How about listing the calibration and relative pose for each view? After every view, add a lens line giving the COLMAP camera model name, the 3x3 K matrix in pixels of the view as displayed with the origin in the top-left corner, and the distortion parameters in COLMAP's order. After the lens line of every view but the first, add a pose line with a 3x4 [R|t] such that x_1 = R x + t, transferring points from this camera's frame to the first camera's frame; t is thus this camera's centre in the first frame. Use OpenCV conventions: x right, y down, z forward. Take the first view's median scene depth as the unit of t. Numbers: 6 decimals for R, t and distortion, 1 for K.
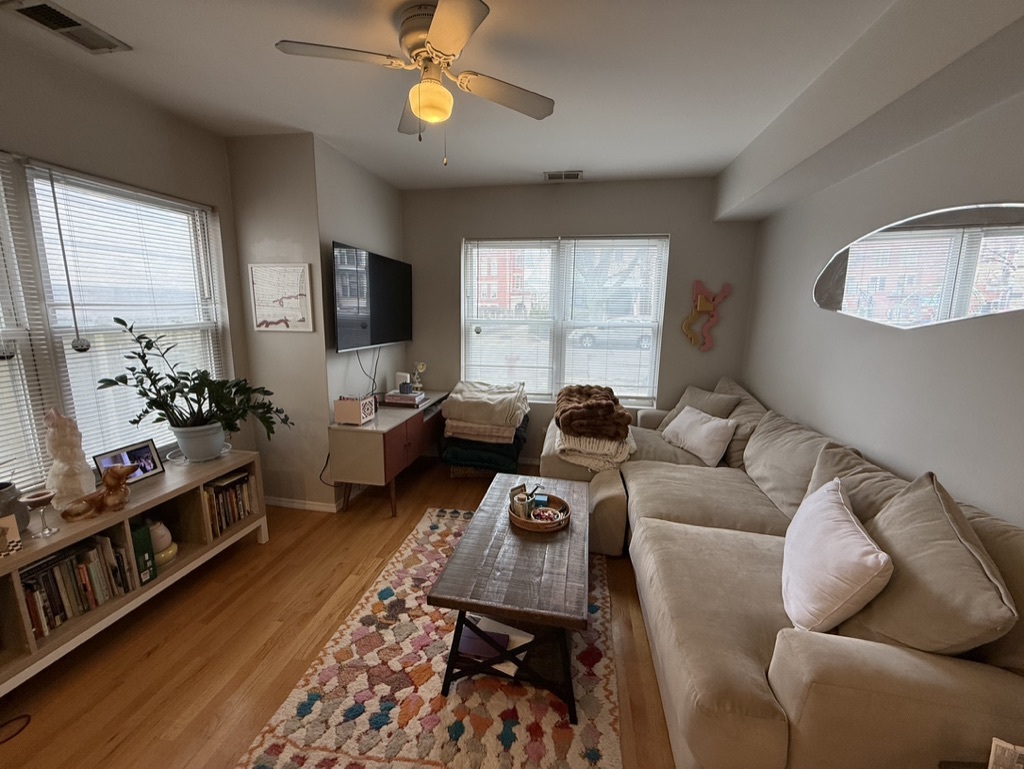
lens RADIAL K [[409.2, 0, 510.1], [0, 409.2, 382.4], [0, 0, 1]] dist [-0.001475, -0.000223]
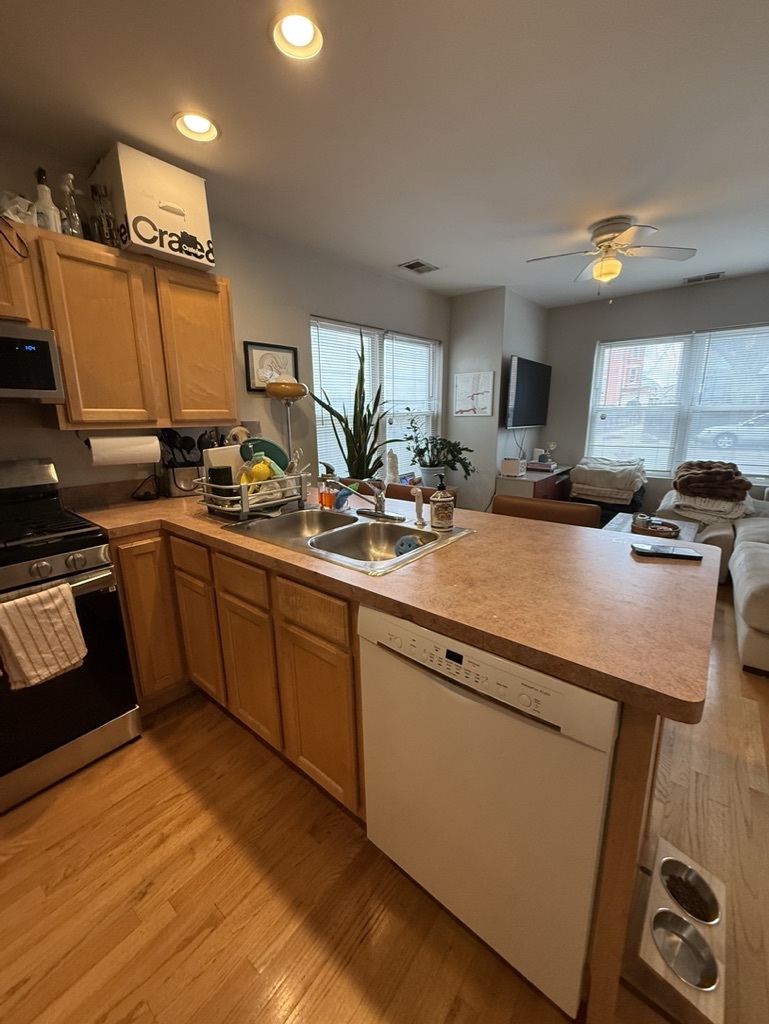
lens RADIAL K [[409.2, 0, 383.9], [0, 409.2, 507.5], [0, 0, 1]] dist [-0.001475, -0.000223]
pose [[0.872848, 0.084861, -0.480557, -0.055473], [-0.058857, 0.995882, 0.068960, 0.133377], [0.484430, -0.031907, 0.874248, -0.538531]]
